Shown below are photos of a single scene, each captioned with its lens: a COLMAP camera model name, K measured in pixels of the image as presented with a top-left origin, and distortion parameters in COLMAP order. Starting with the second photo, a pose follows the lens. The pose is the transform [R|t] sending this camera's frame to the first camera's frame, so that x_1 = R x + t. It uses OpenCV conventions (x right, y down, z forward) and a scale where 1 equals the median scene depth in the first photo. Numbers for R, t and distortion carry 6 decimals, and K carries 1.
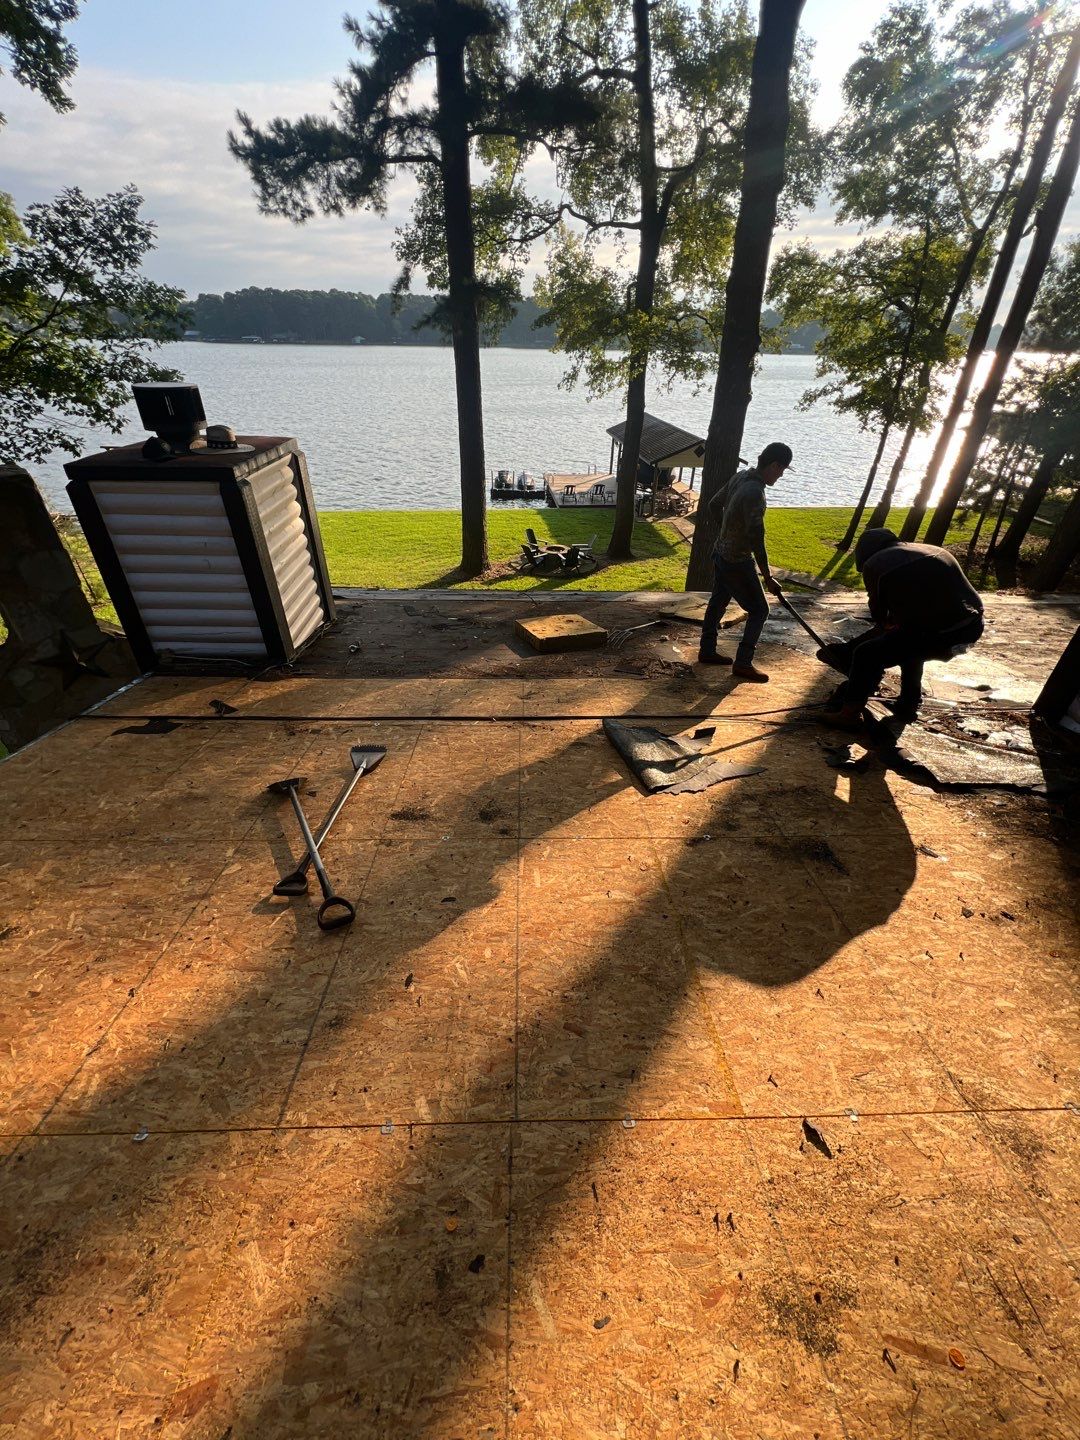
lens RADIAL K [[578.7, 0, 546.5], [0, 578.7, 712.0], [0, 0, 1]] dist [-0.001414, 0.000869]
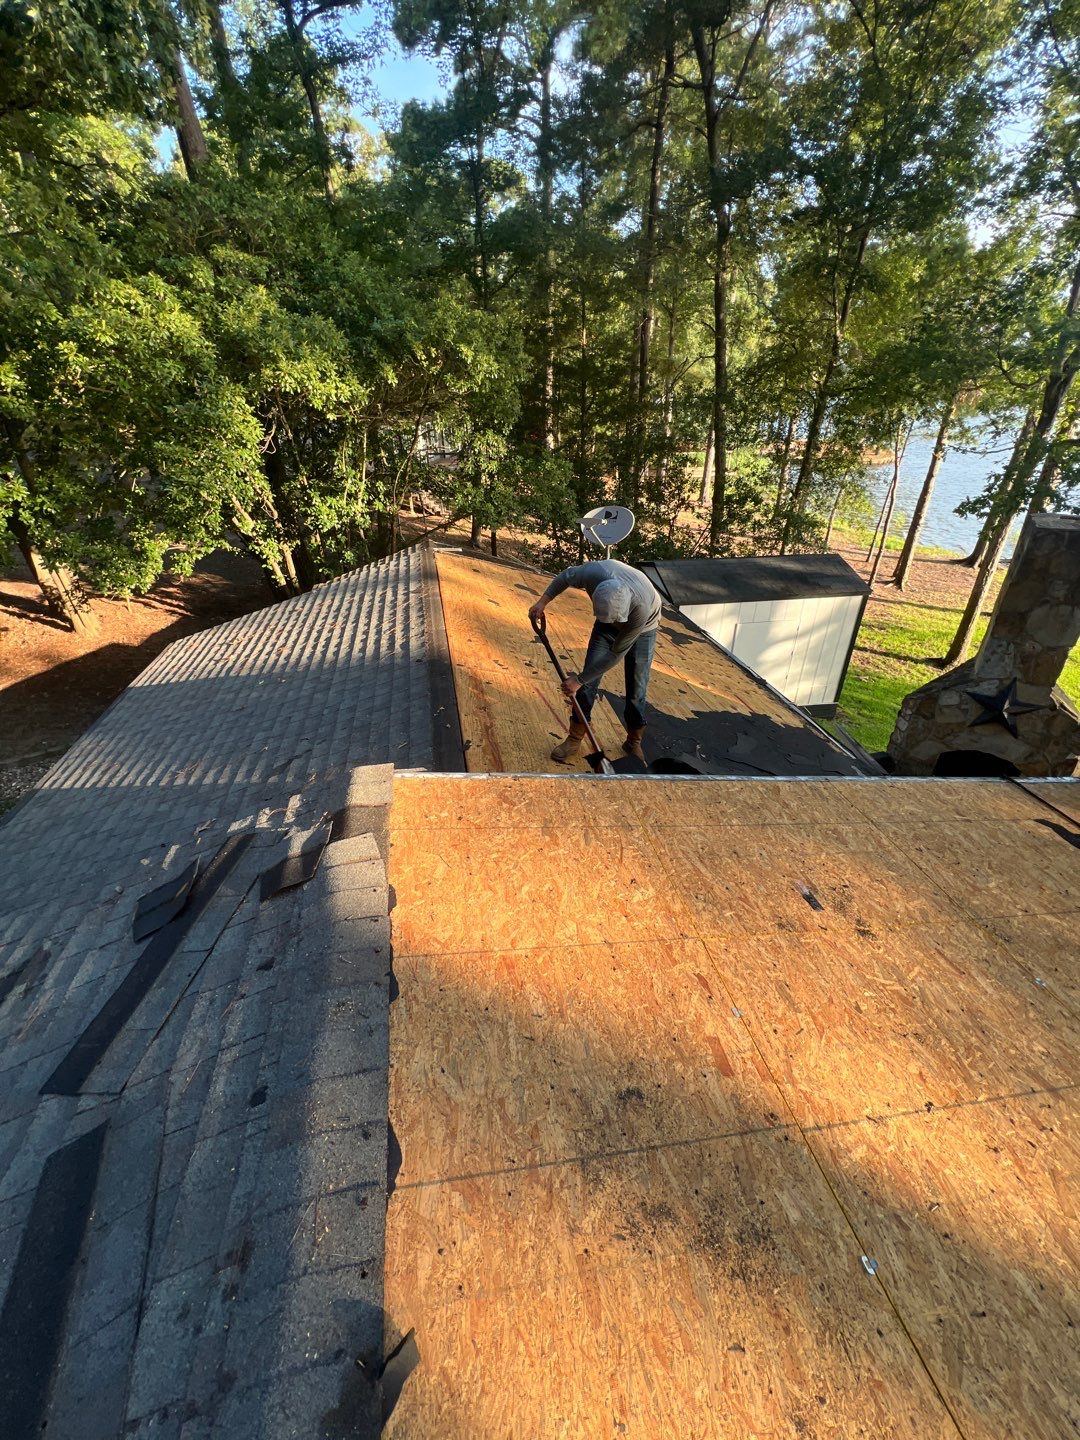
lens RADIAL K [[578.7, 0, 544.5], [0, 578.7, 718.2], [0, 0, 1]] dist [-0.001414, 0.000869]
pose [[0.163418, 0.463331, -0.870987, -0.026897], [-0.517314, 0.791991, 0.324248, 0.002666], [0.840048, 0.397586, 0.369113, -0.005140]]
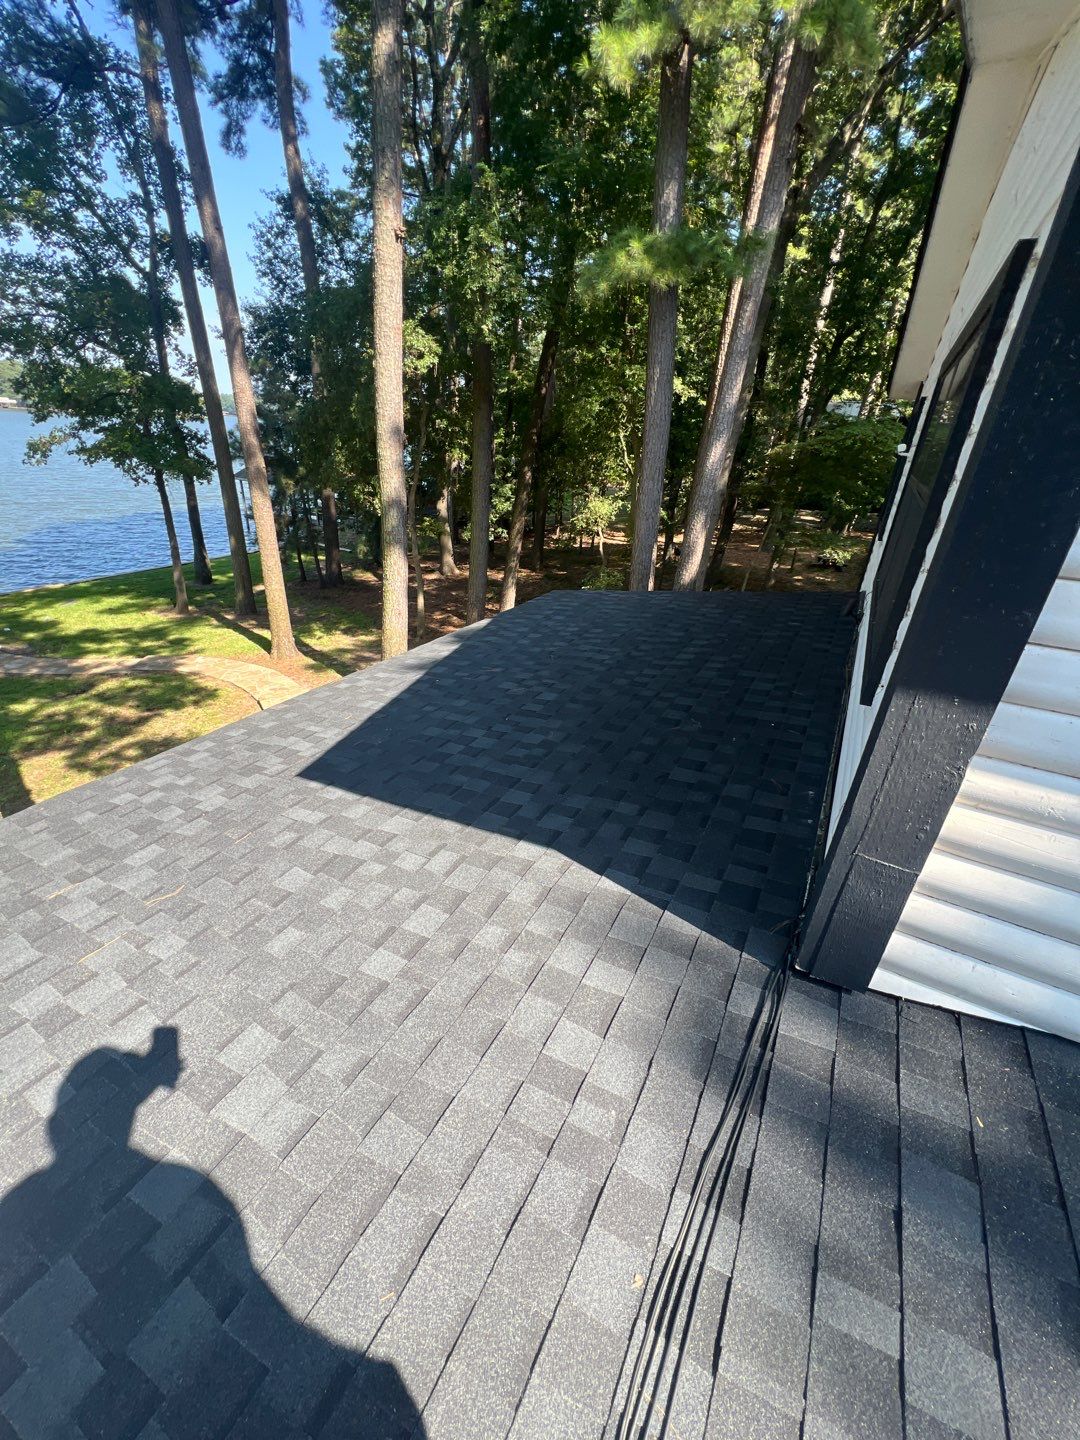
lens RADIAL K [[578.7, 0, 550.3], [0, 578.7, 718.8], [0, 0, 1]] dist [-0.001414, 0.000869]
pose [[0.503311, -0.374832, 0.778575, 0.076343], [0.426388, 0.891417, 0.153519, -0.052415], [-0.751579, 0.254708, 0.608484, 0.129575]]
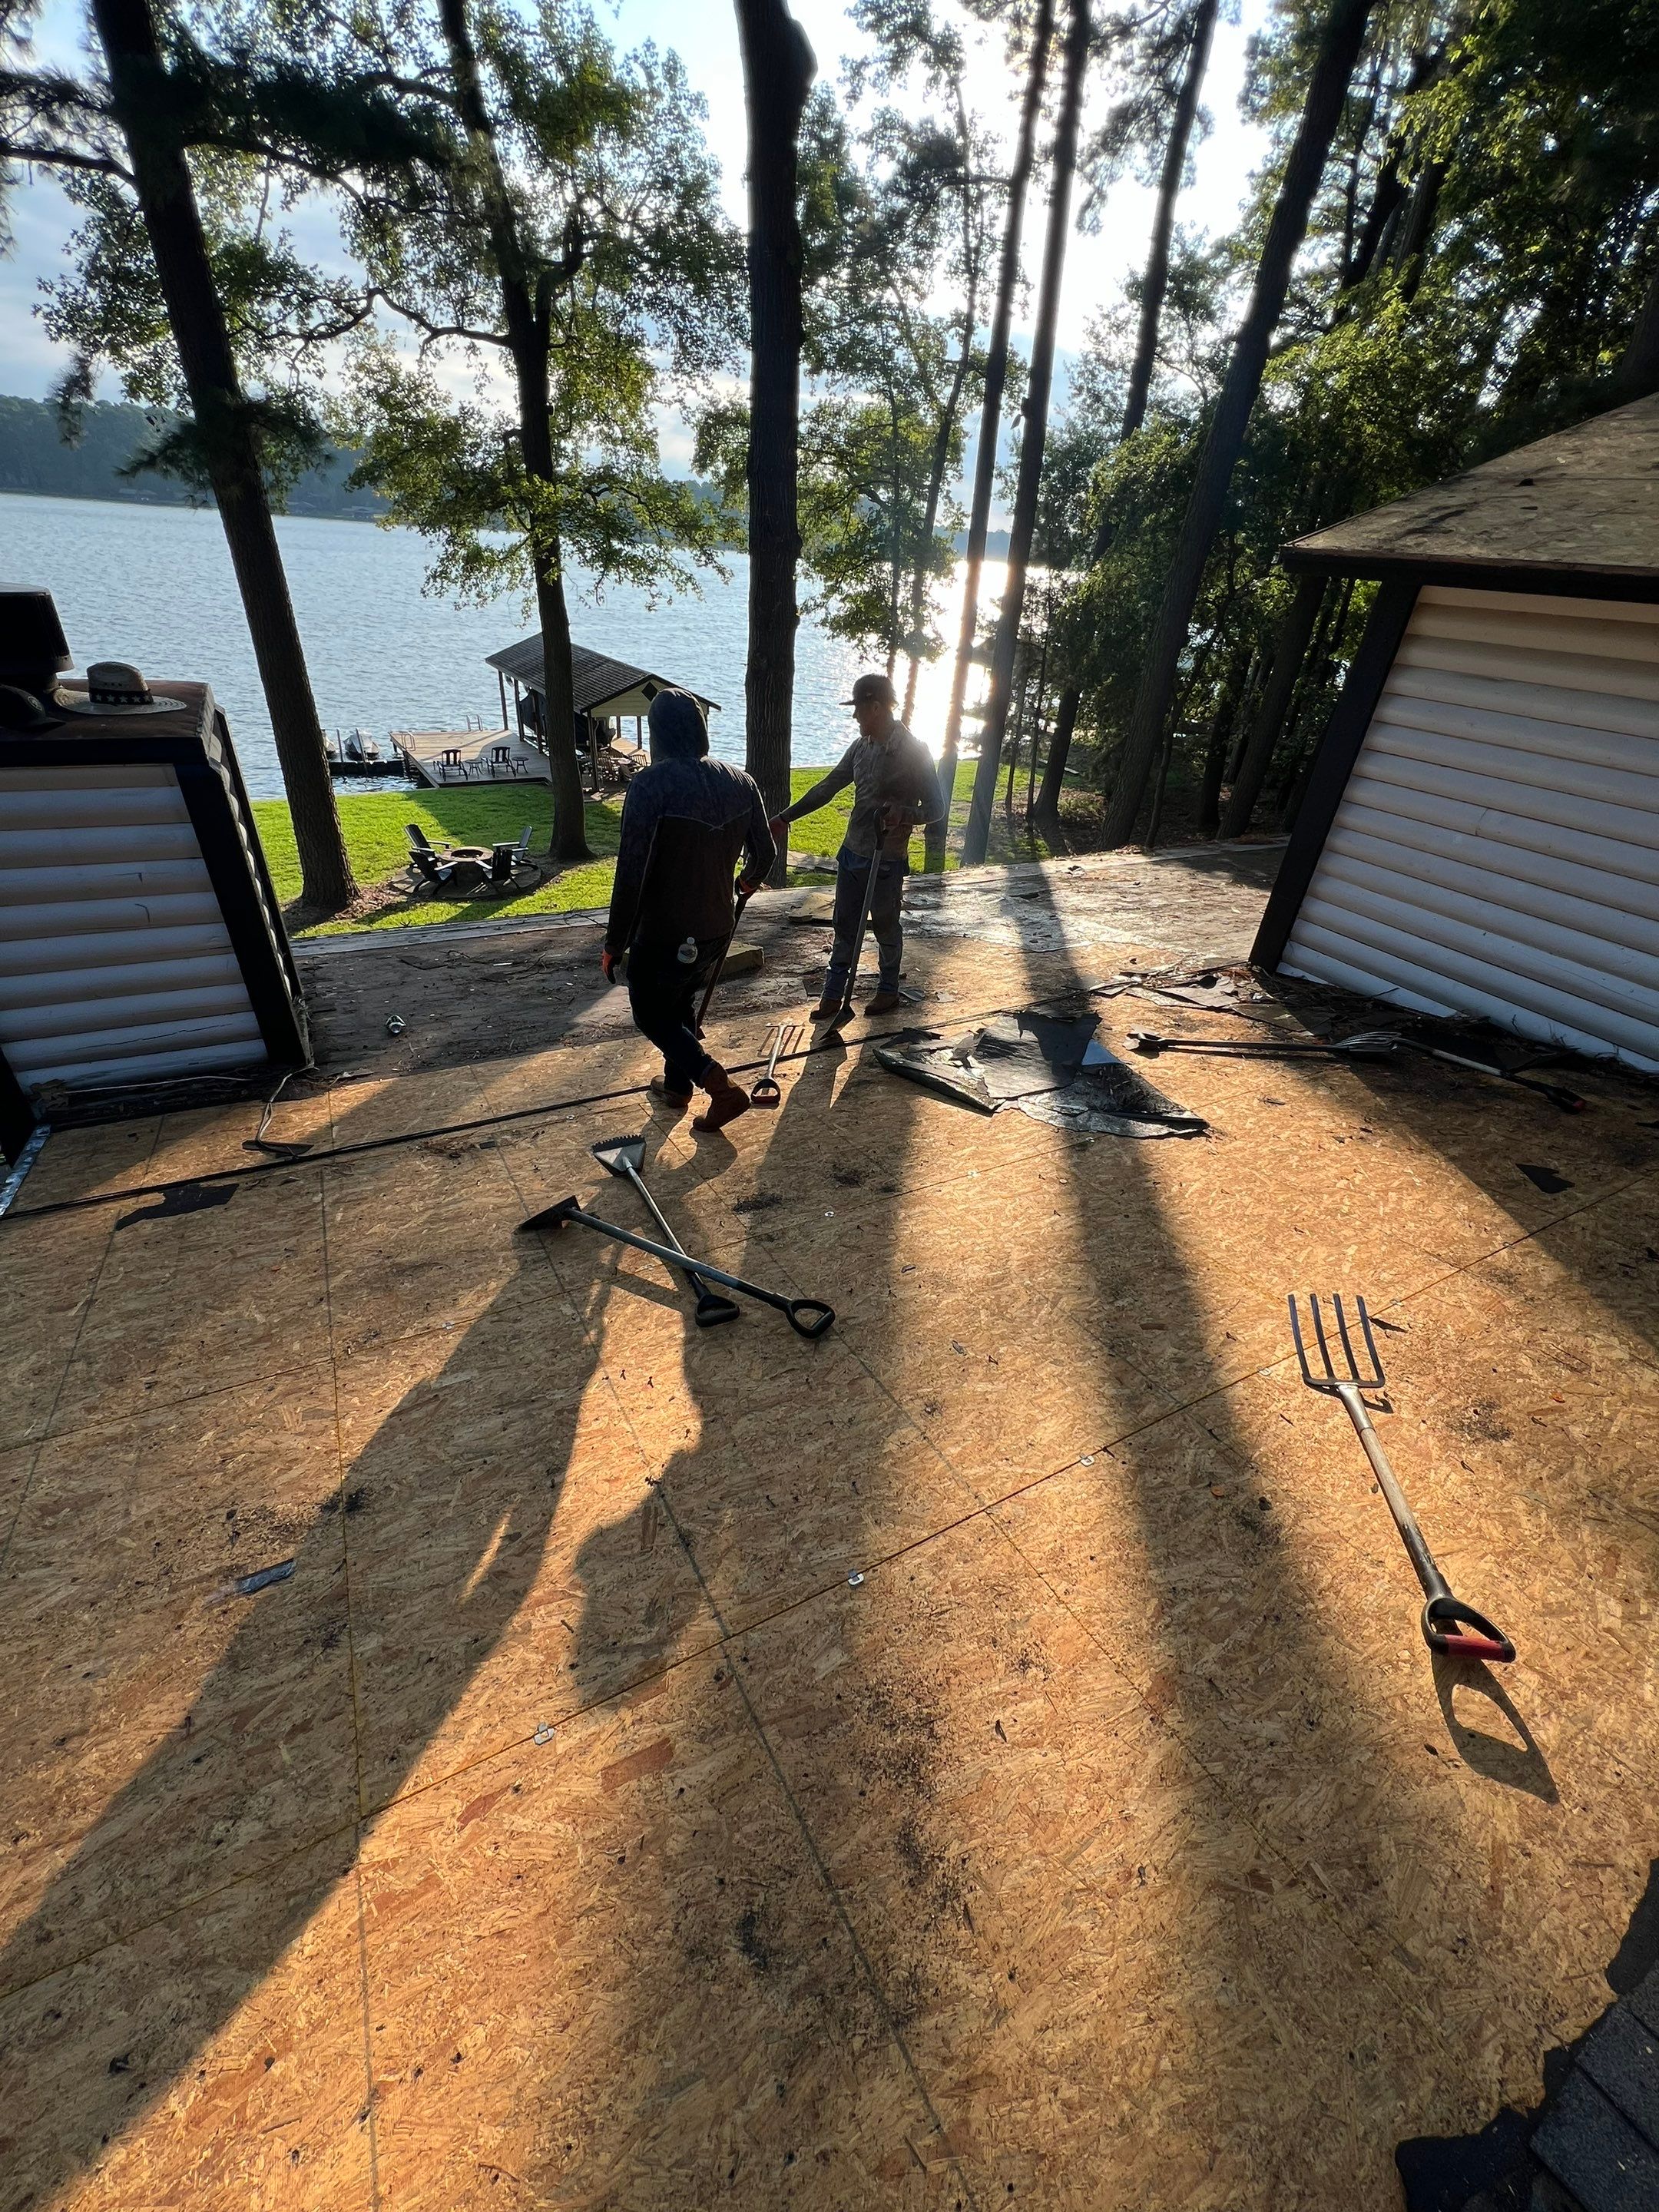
lens RADIAL K [[888.9, 0, 835.5], [0, 888.9, 1090.5], [0, 0, 1]] dist [-0.001414, 0.000869]
pose [[0.893403, -0.194816, 0.404817, -0.066645], [0.194965, 0.979940, 0.041316, 0.001401], [-0.404745, 0.042013, 0.913464, -0.008388]]
